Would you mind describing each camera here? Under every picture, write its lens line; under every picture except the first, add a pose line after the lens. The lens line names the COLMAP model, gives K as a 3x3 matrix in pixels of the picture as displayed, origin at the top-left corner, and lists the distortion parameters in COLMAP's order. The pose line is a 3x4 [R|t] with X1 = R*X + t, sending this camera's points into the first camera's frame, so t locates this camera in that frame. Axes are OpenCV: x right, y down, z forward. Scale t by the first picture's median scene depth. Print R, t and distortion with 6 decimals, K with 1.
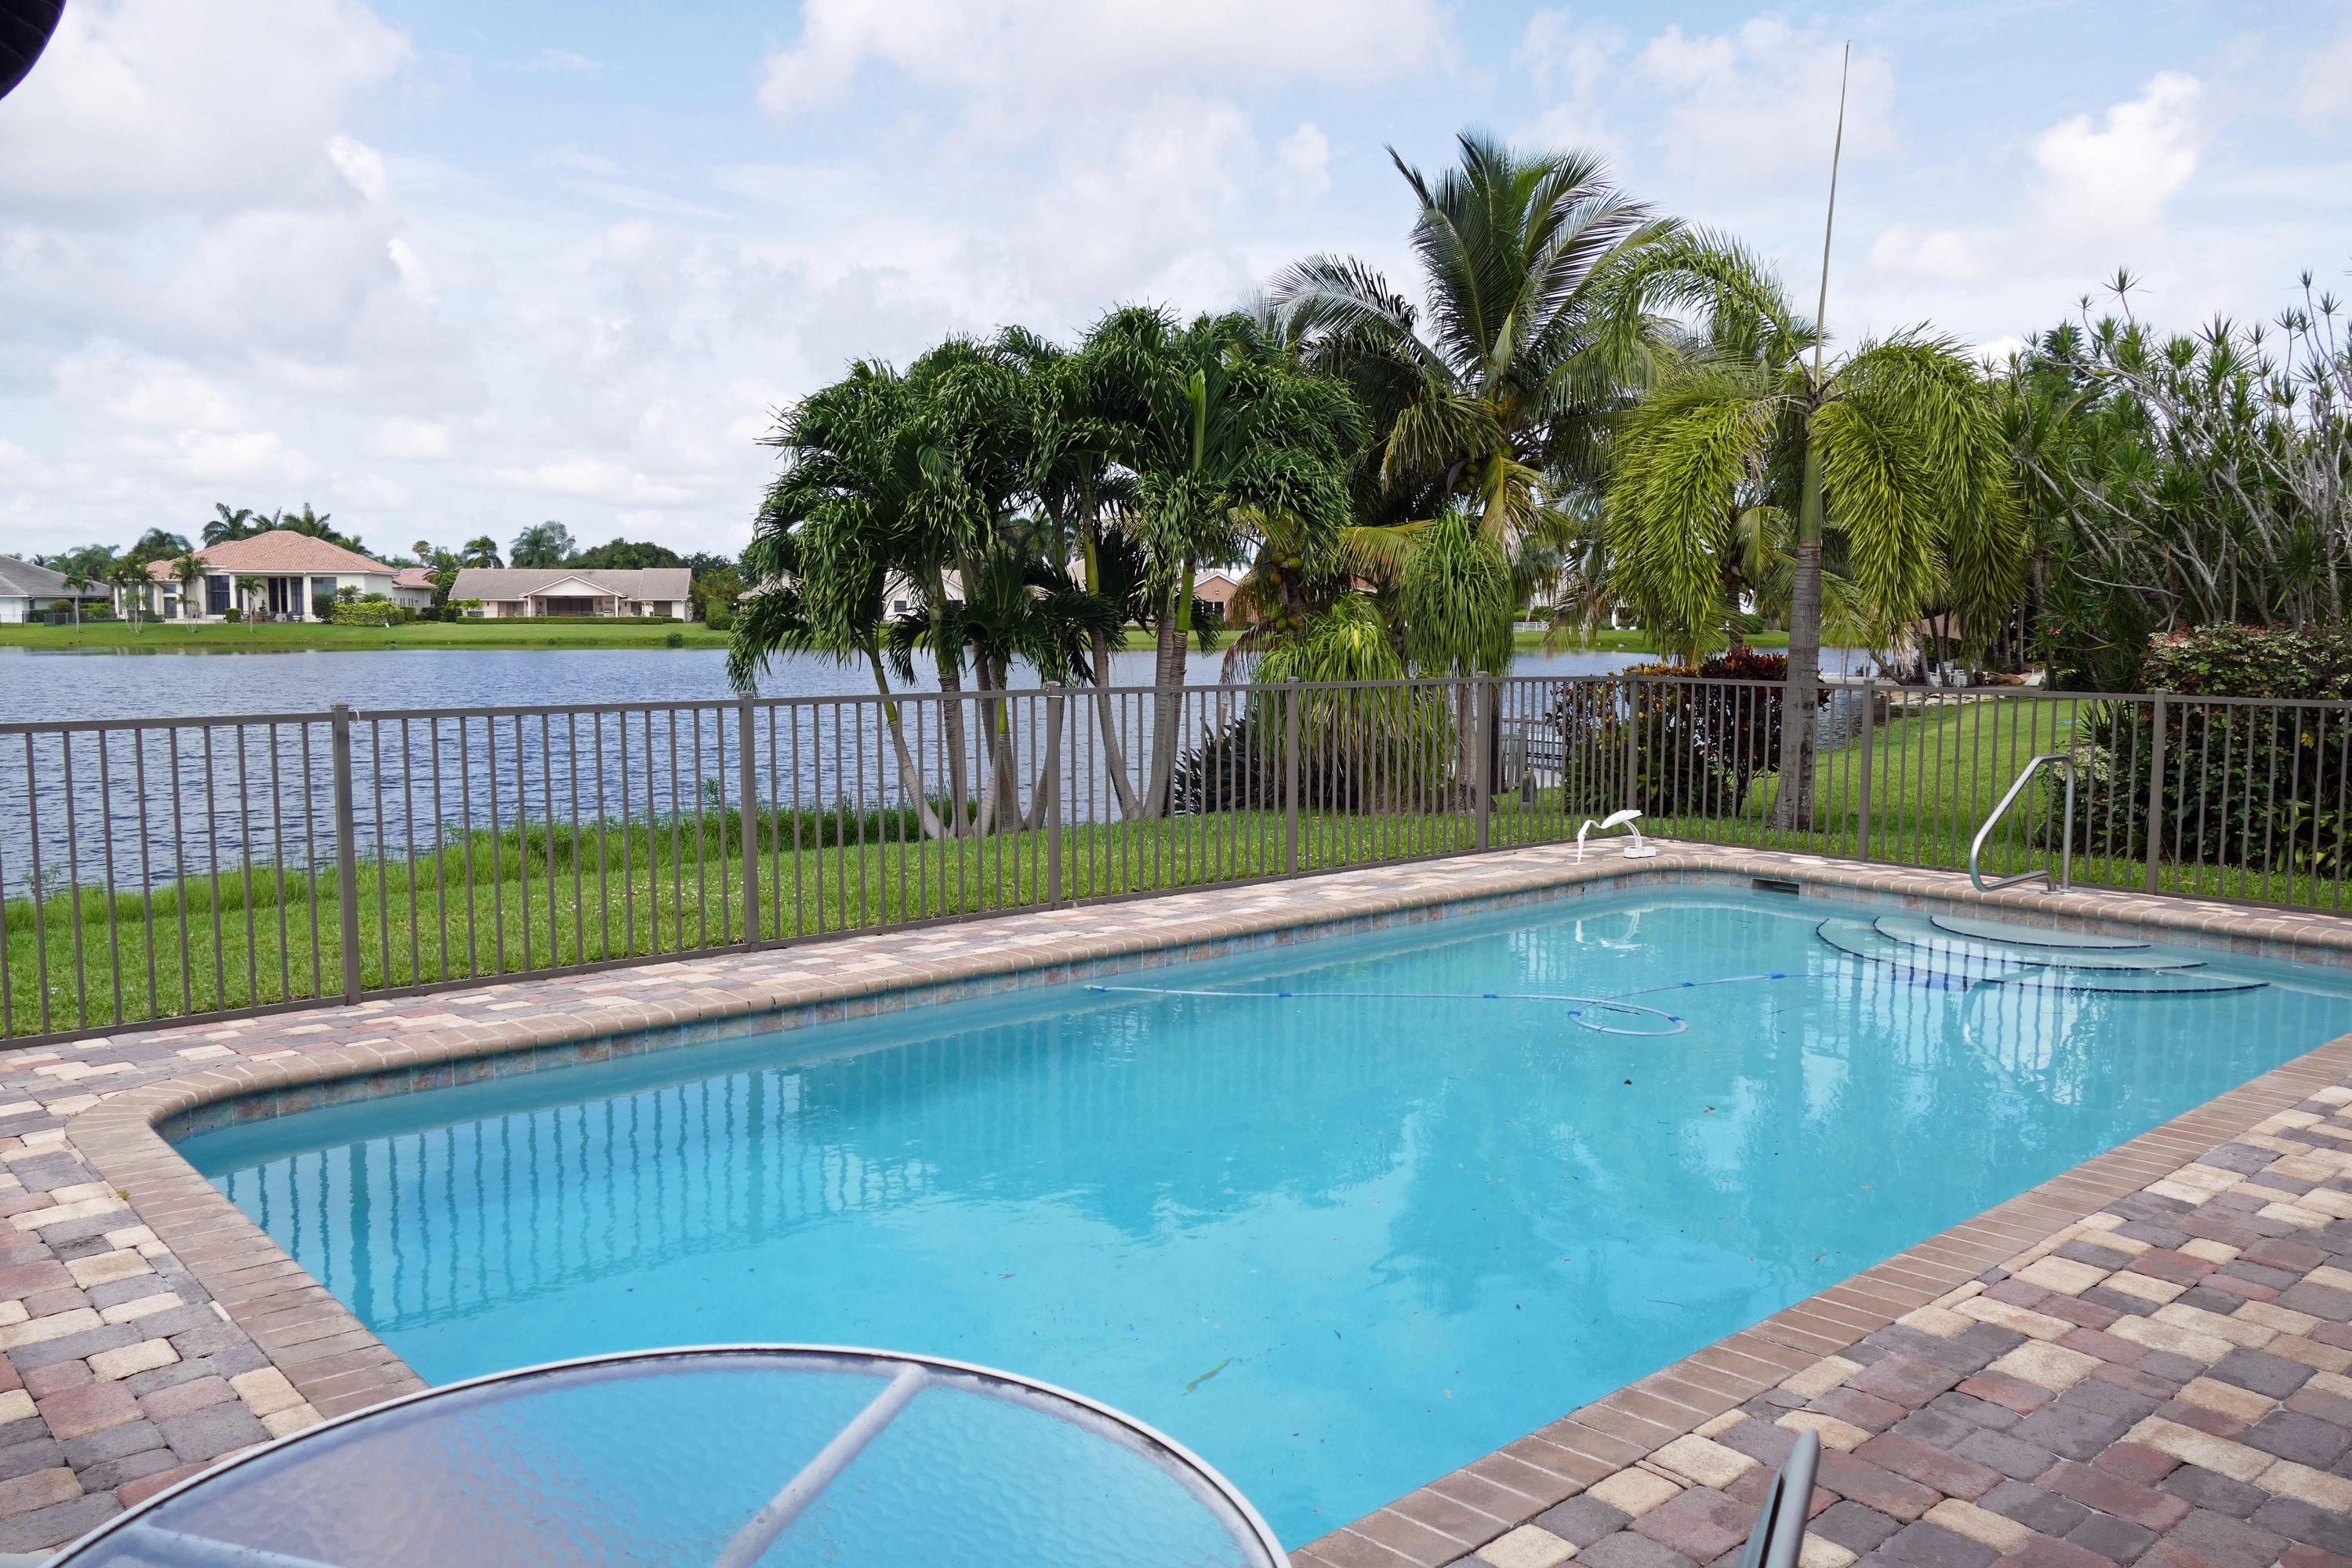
lens RADIAL K [[1864.2, 0, 1165.0], [0, 1864.2, 789.8], [0, 0, 1]] dist [-0.056734, 0.002774]
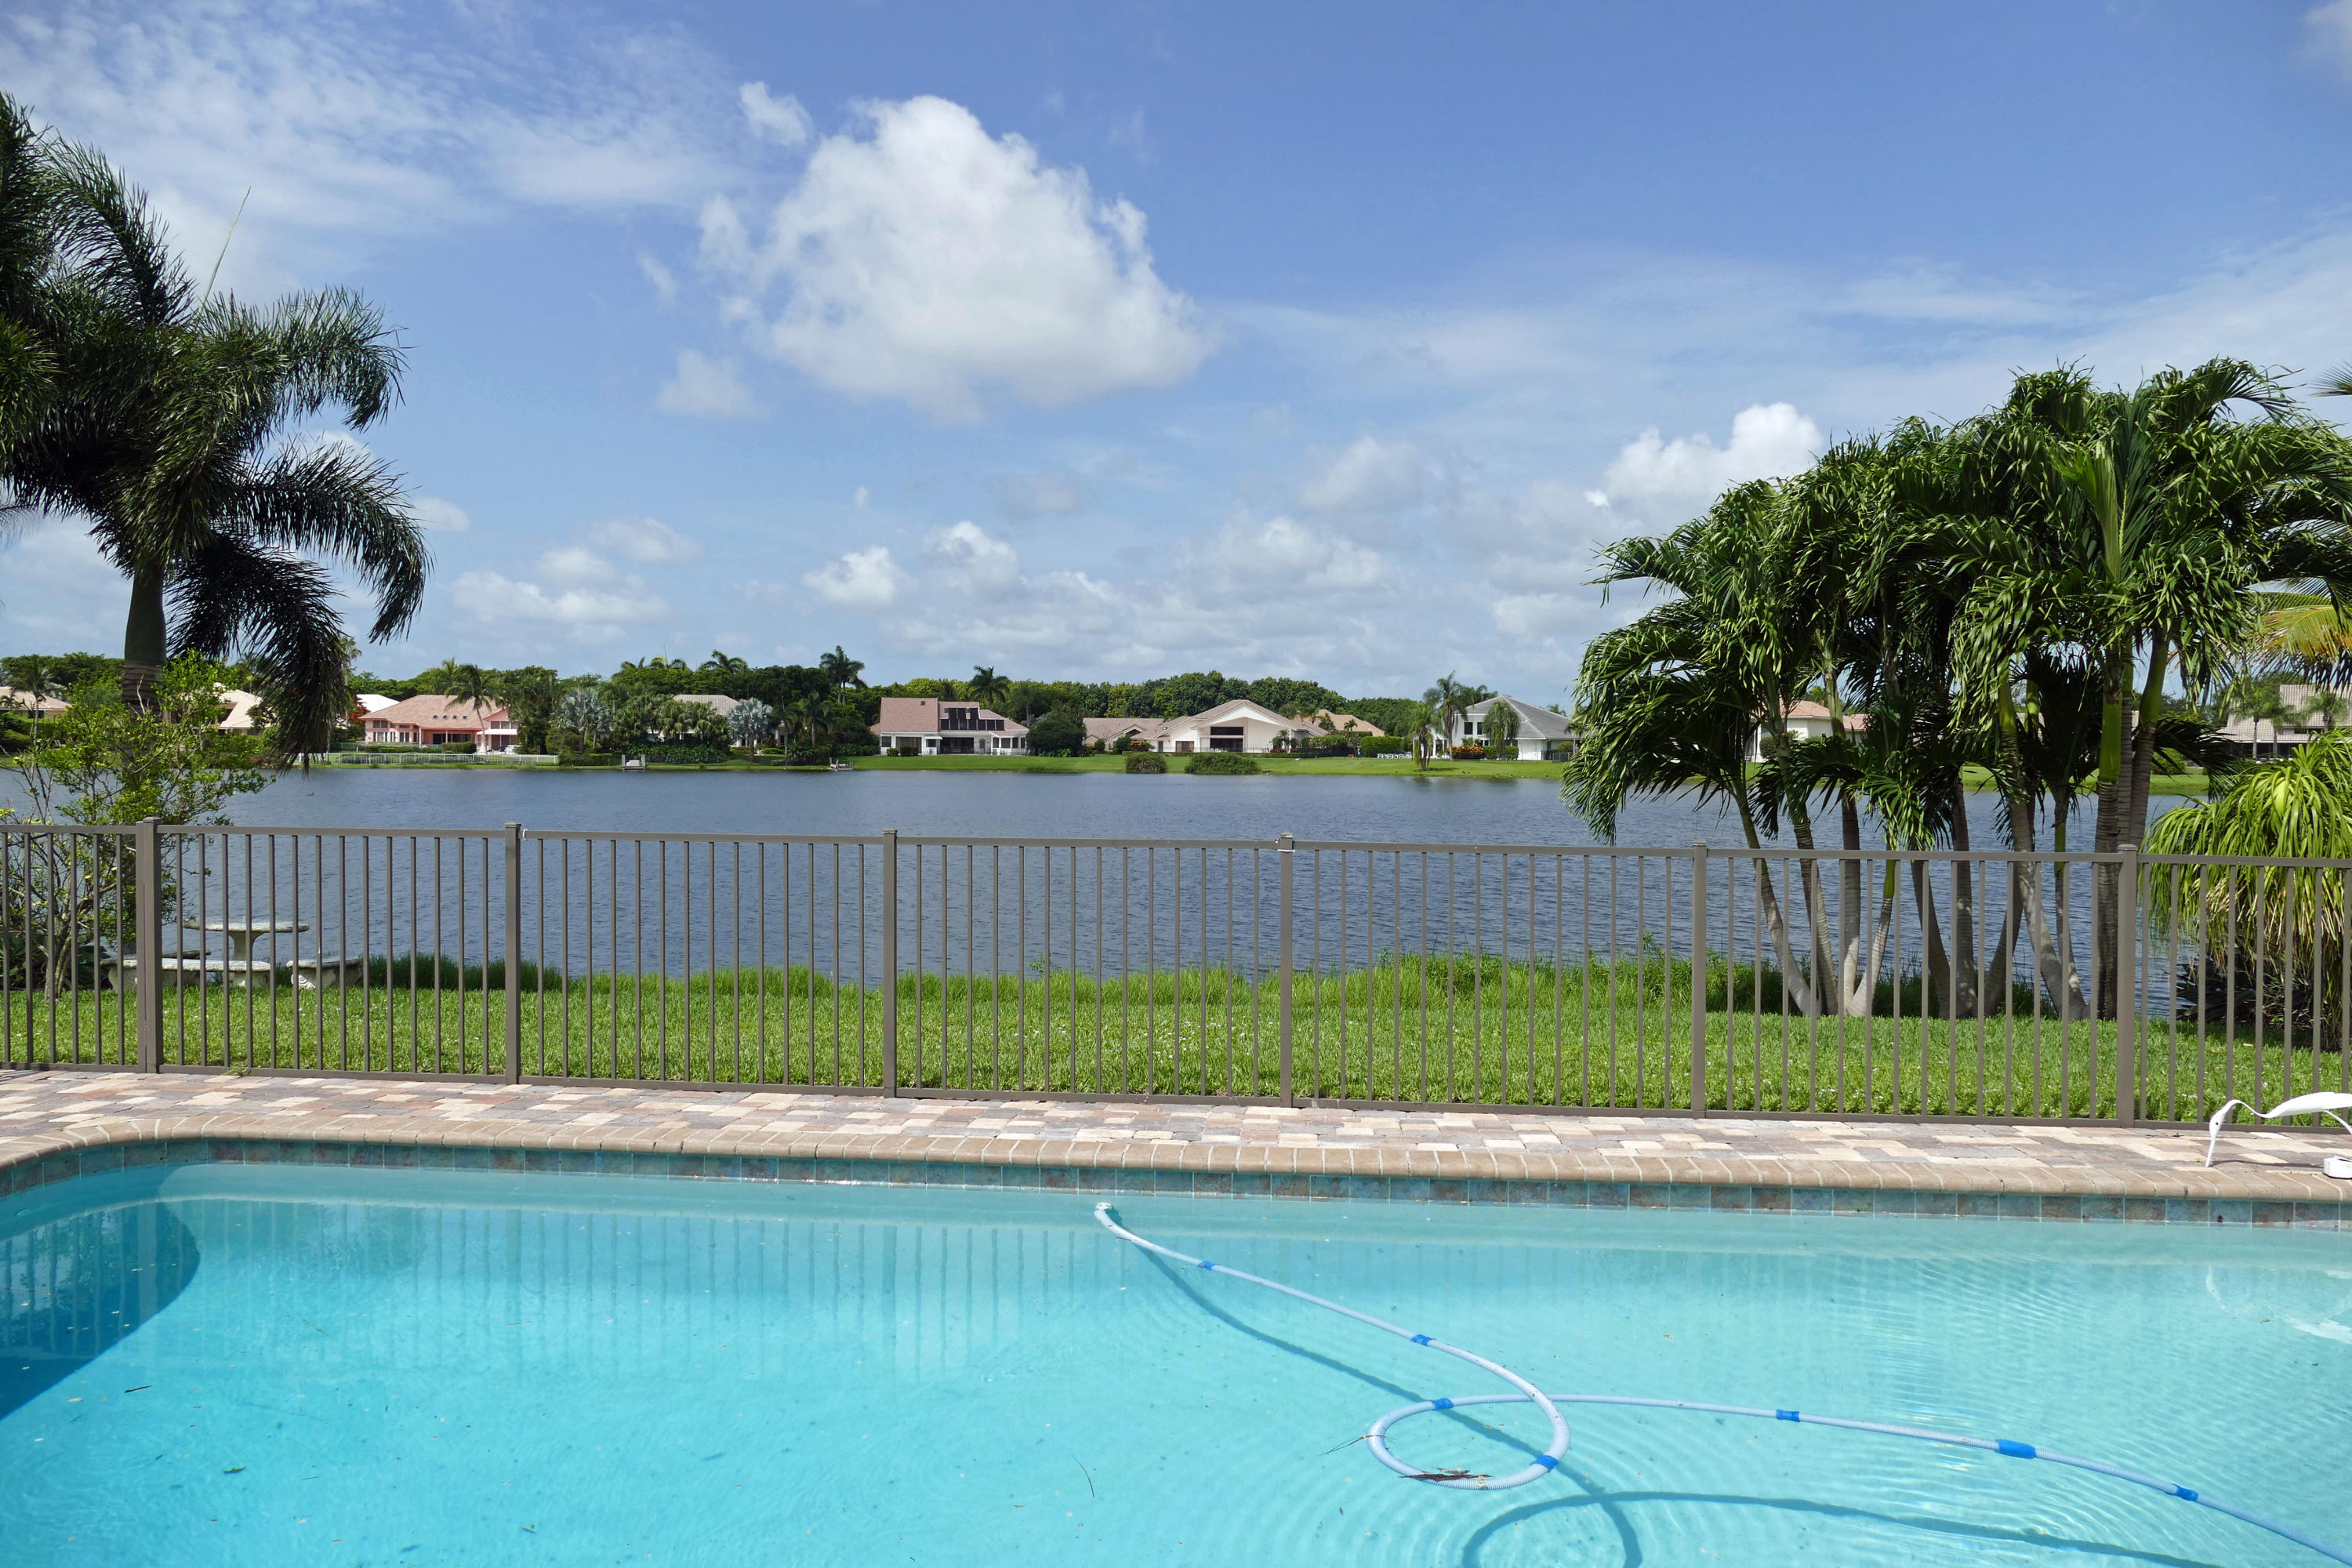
lens RADIAL K [[1731.0, 0, 1188.8], [0, 1731.0, 776.4], [0, 0, 1]] dist [-0.002331, 0.029282]
pose [[0.642584, 0.011167, -0.766133, 0.332882], [-0.075006, 0.996008, -0.048393, -0.026094], [0.762535, 0.088561, 0.640857, 0.278442]]
